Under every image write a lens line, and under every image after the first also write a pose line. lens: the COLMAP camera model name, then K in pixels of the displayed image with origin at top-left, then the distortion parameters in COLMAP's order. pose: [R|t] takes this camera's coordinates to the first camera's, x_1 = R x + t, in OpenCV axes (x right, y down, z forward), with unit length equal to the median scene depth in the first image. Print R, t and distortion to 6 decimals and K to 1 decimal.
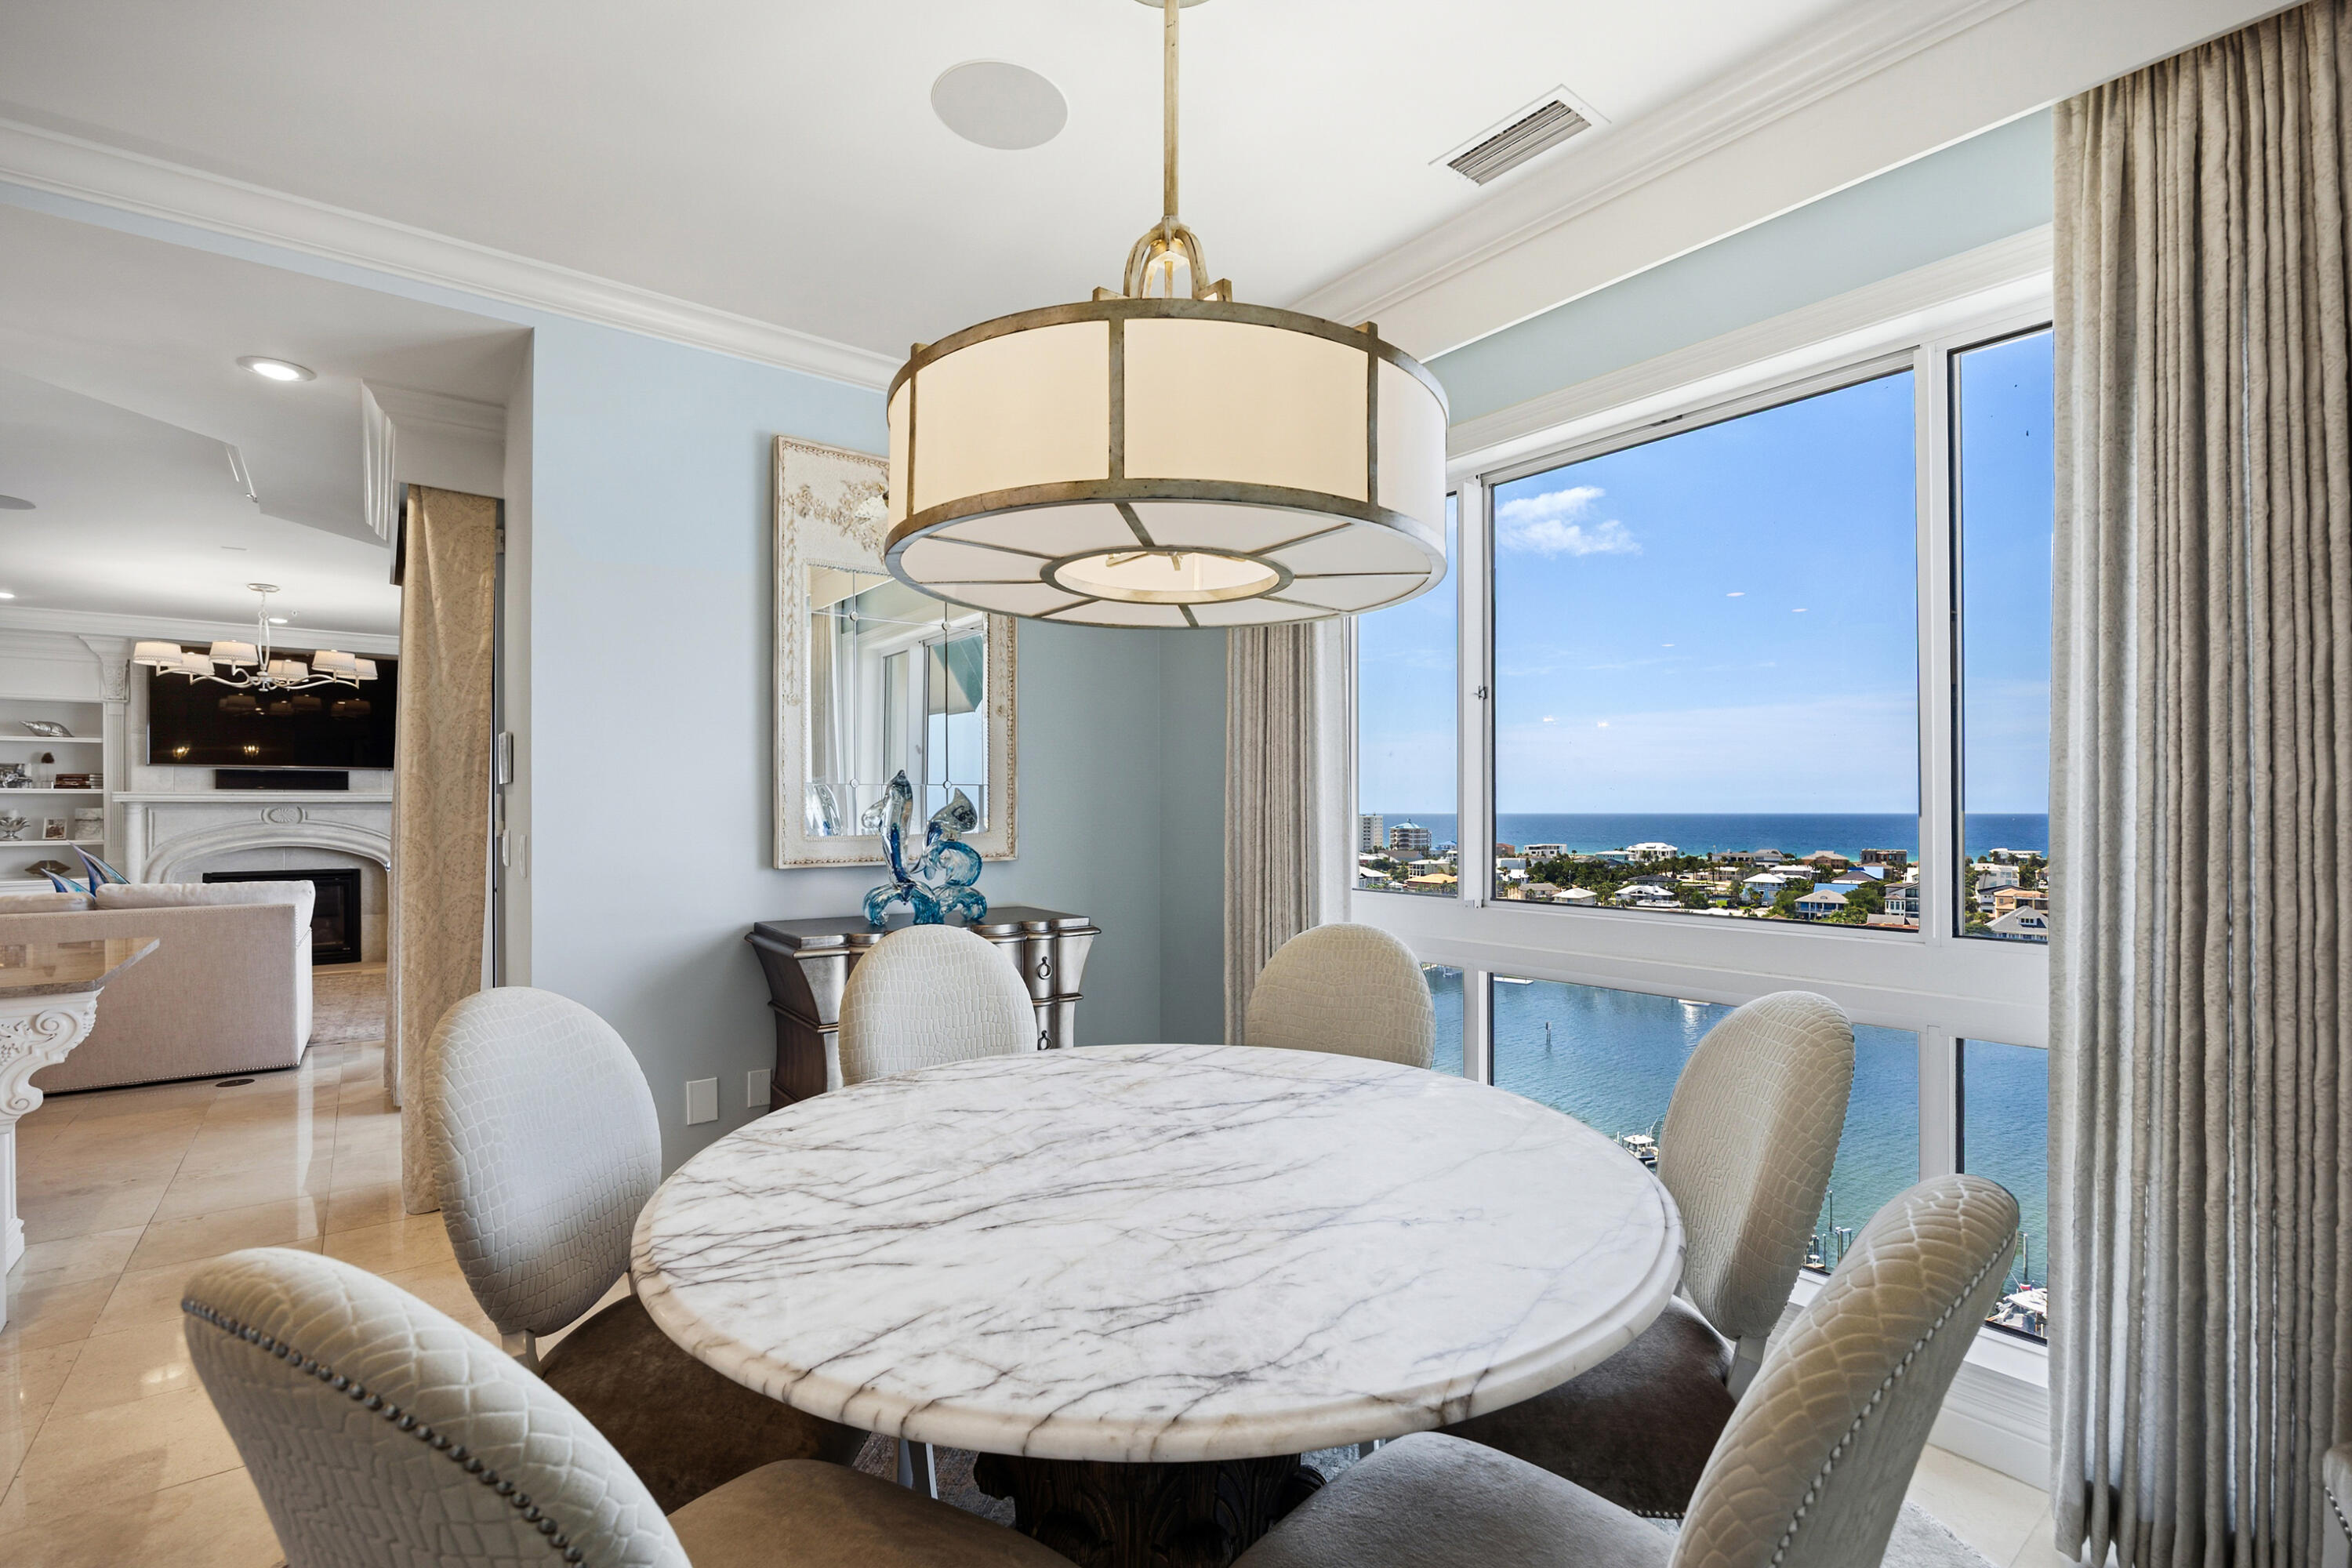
lens RADIAL K [[1039.4, 0, 1174.2], [0, 1039.4, 811.9], [0, 0, 1]] dist [-0.017078, -0.000181]
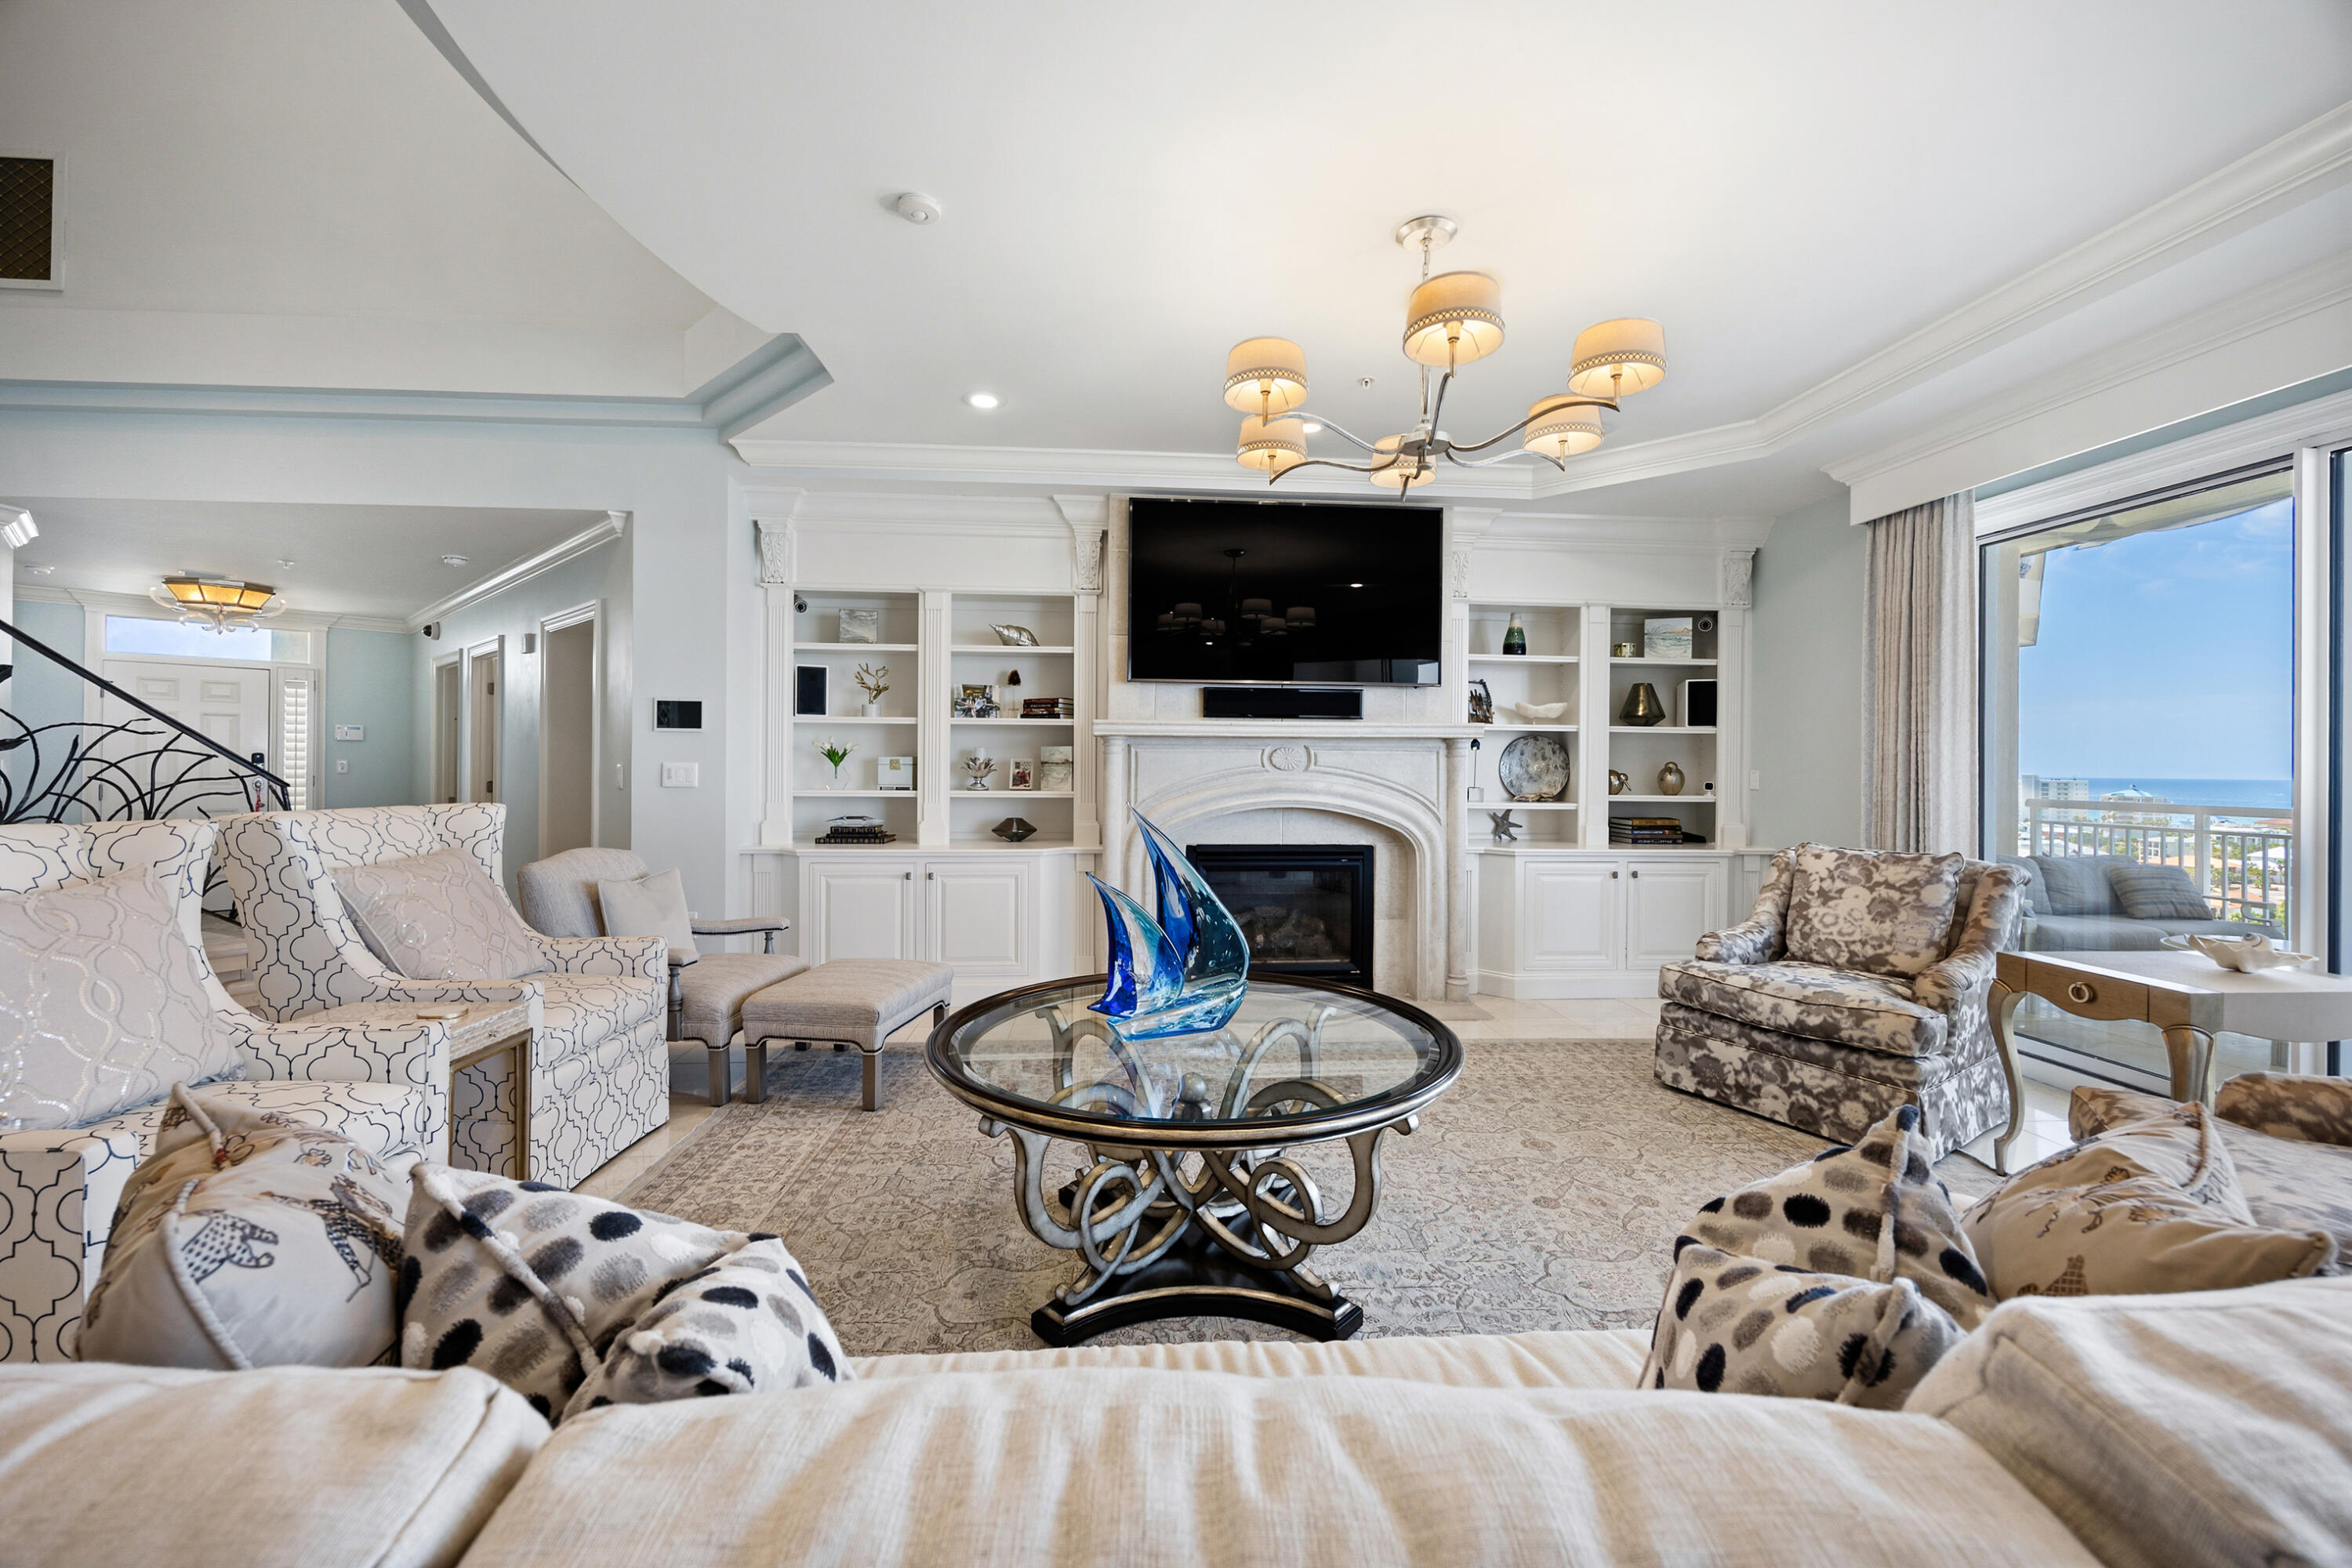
lens RADIAL K [[904.0, 0, 1183.0], [0, 904.0, 773.2], [0, 0, 1]] dist [0.000691, 0.000041]
pose [[0.829090, 0.013405, -0.558955, -0.643307], [-0.011120, 0.999910, 0.007486, 0.009681], [0.559005, 0.000009, 0.829164, 0.528787]]
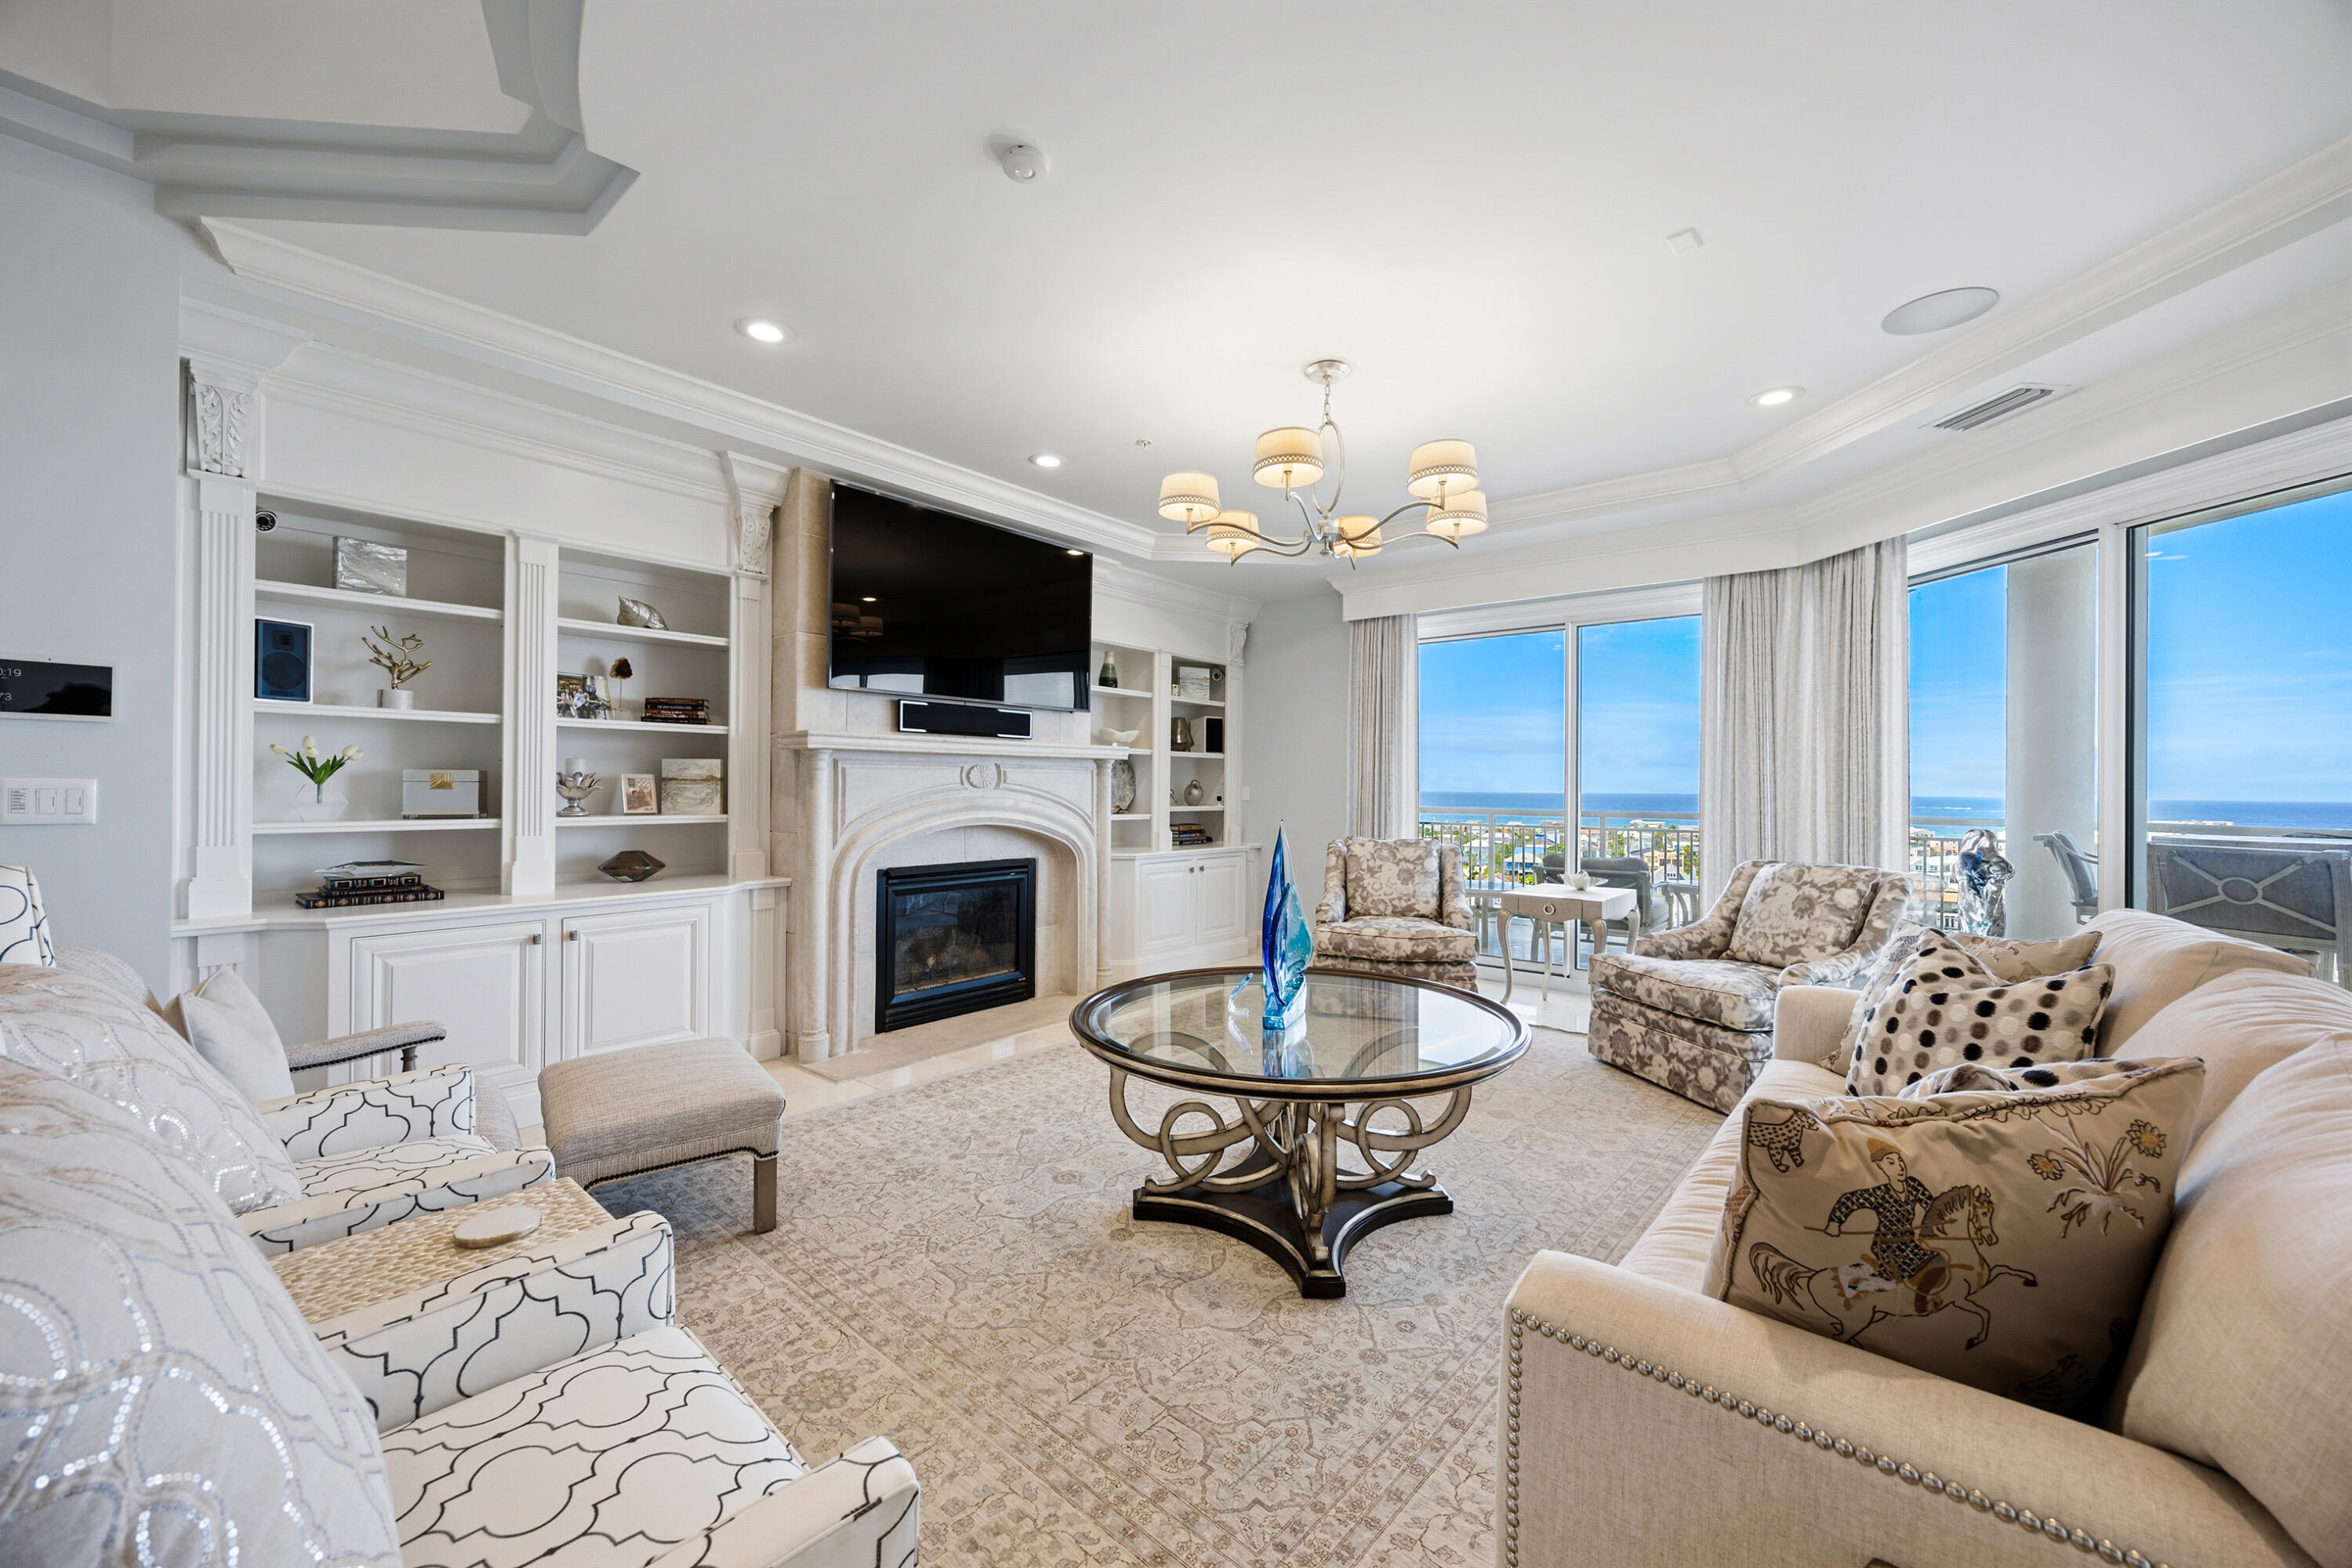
lens RADIAL K [[900.4, 0, 1177.8], [0, 900.4, 792.5], [0, 0, 1]] dist [-0.001933, -0.000106]
pose [[0.978874, 0.009295, 0.204253, -0.911203], [-0.010712, 0.999926, 0.005829, 0.009657], [-0.204183, -0.007894, 0.978901, 0.451570]]
